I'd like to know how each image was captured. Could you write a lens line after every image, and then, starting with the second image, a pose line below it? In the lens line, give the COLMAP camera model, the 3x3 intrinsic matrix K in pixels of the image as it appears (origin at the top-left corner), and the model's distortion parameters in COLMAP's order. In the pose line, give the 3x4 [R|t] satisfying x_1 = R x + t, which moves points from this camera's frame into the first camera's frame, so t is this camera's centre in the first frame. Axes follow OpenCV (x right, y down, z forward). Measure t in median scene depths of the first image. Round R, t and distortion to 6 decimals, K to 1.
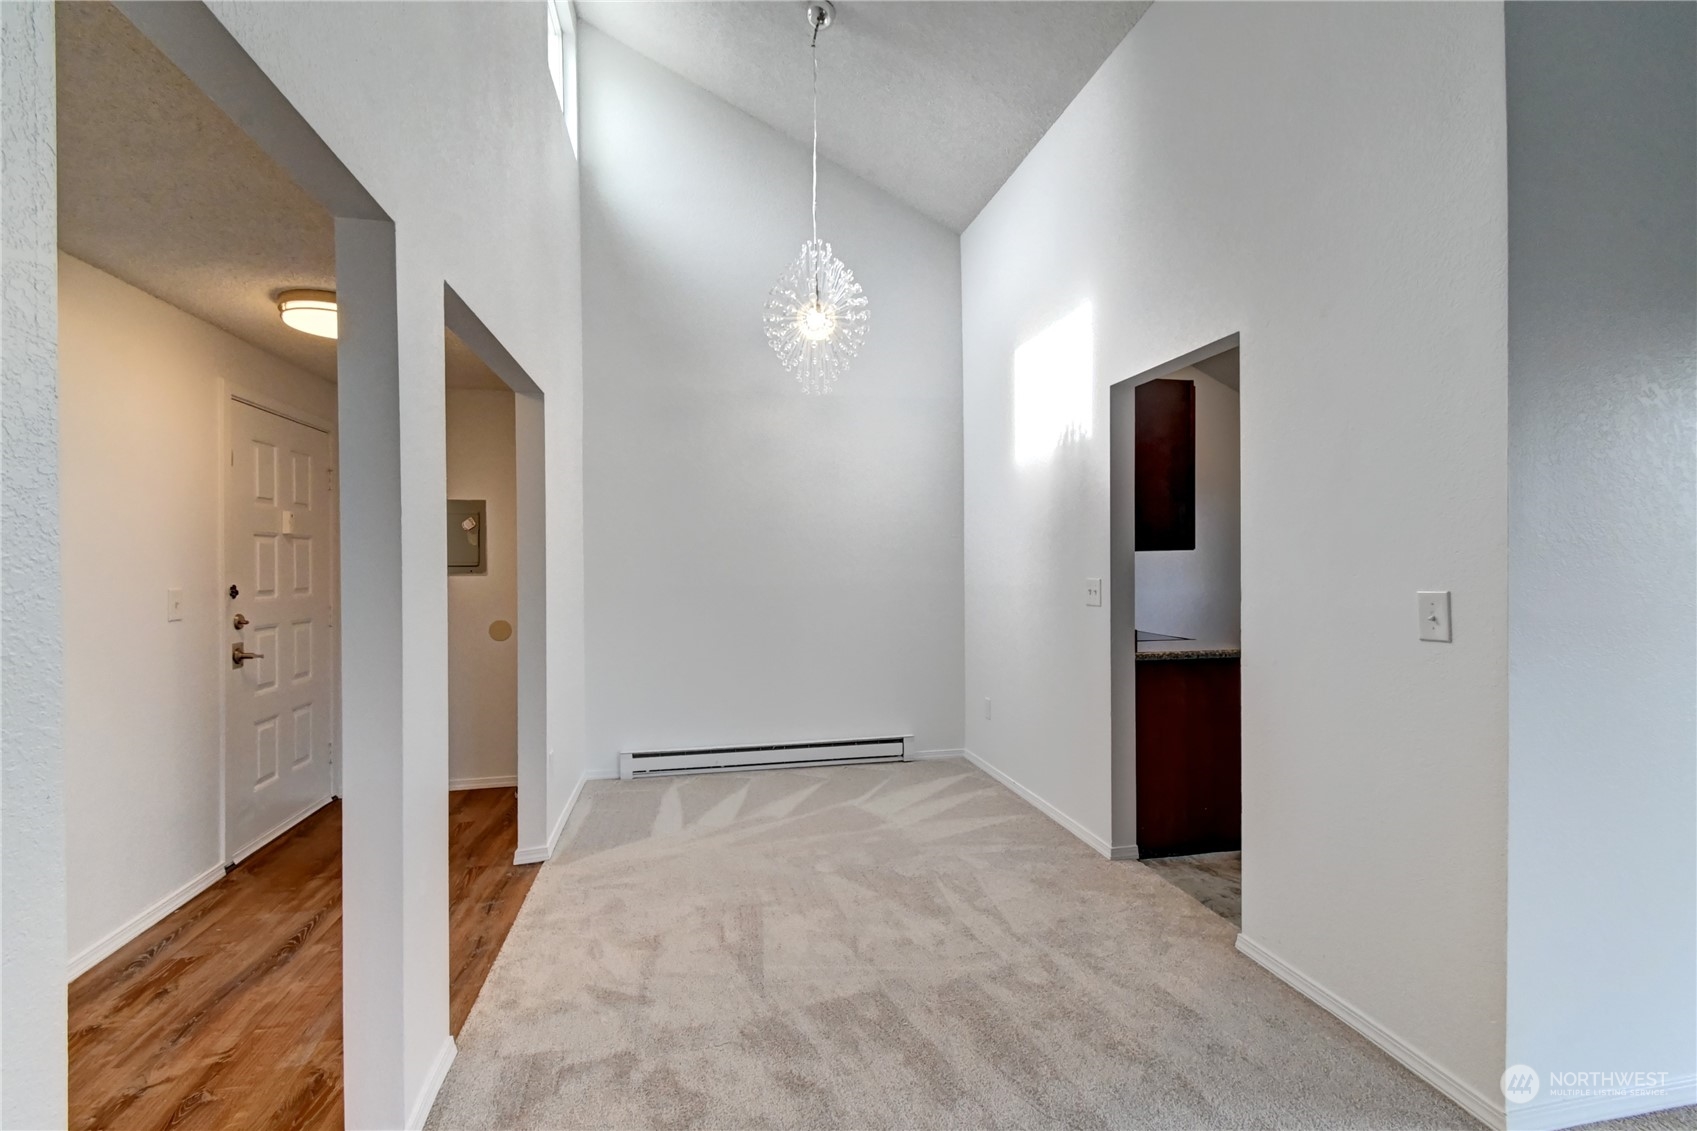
lens RADIAL K [[762.6, 0, 848.5], [0, 762.6, 565.5], [0, 0, 1]] dist [0.002493, 0.000382]
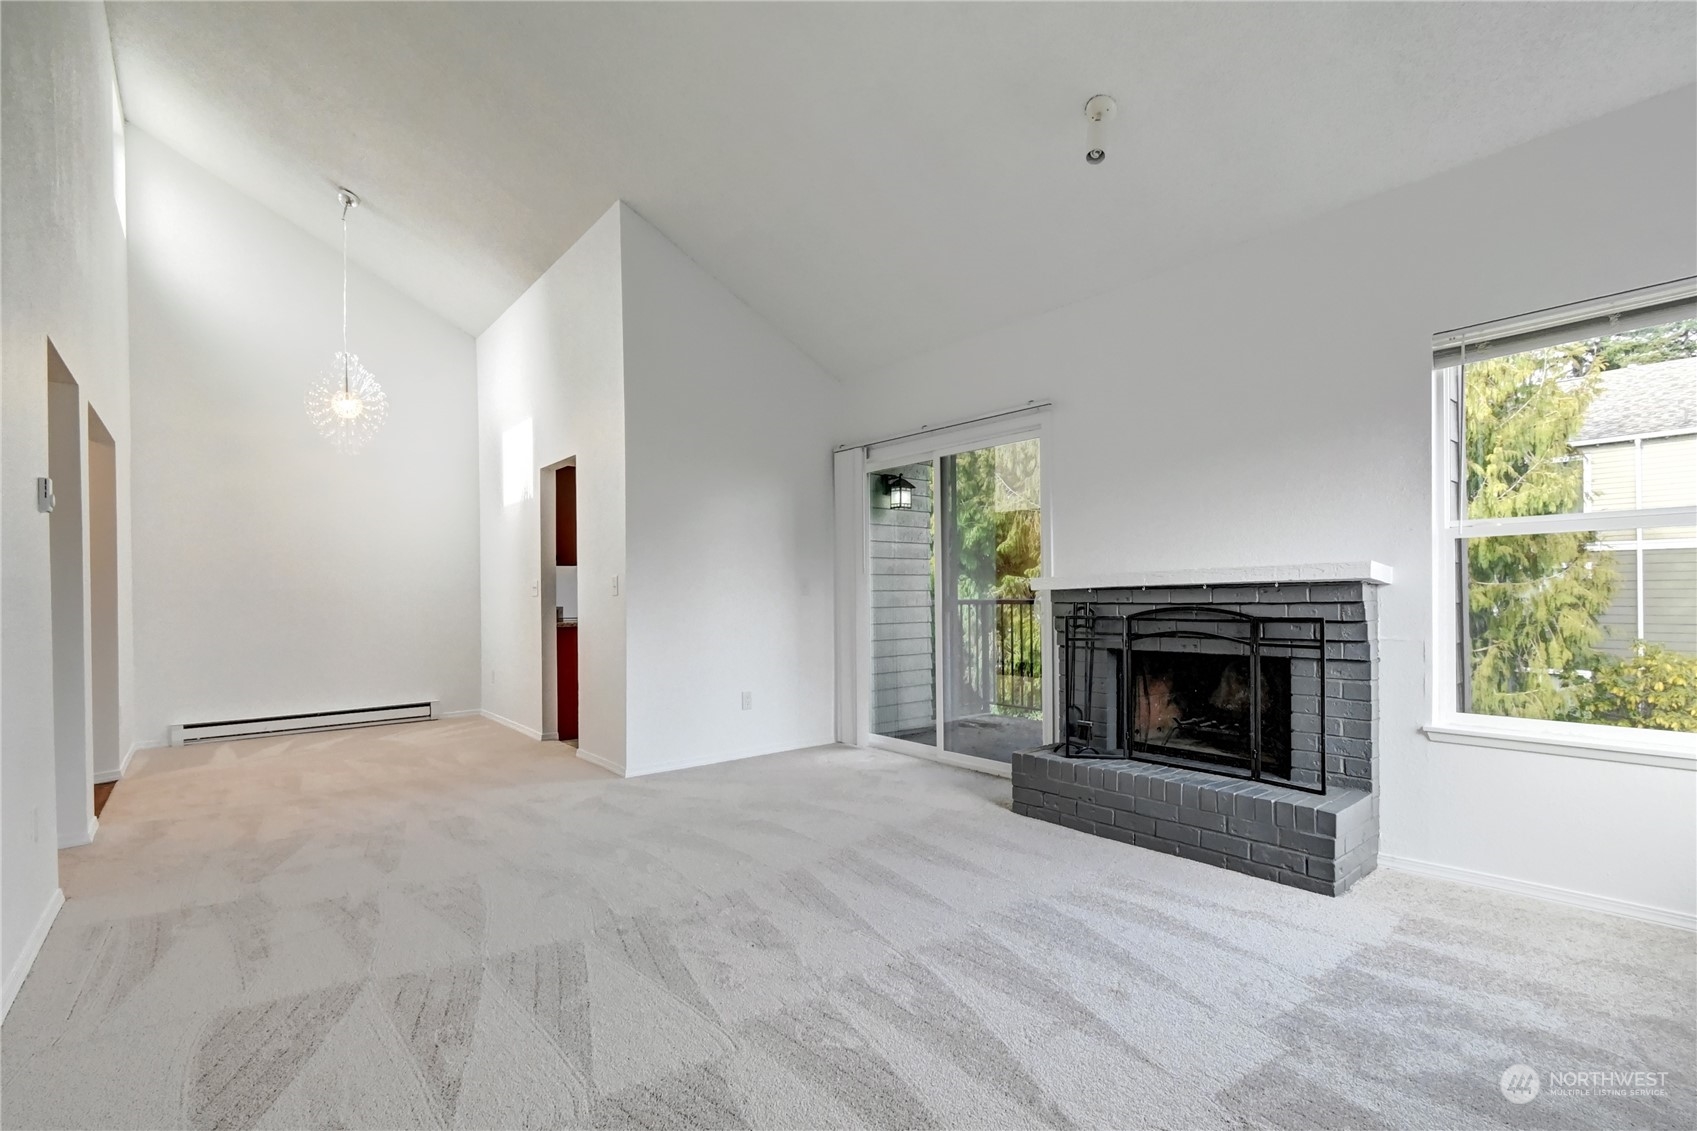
lens RADIAL K [[722.5, 0, 776.3], [0, 722.5, 599.8], [0, 0, 1]] dist [0.000339, -0.000345]
pose [[0.900656, -0.002703, 0.434524, 0.095291], [-0.001696, 0.999951, 0.009735, 0.038727], [-0.434529, -0.009505, 0.900608, -0.606054]]
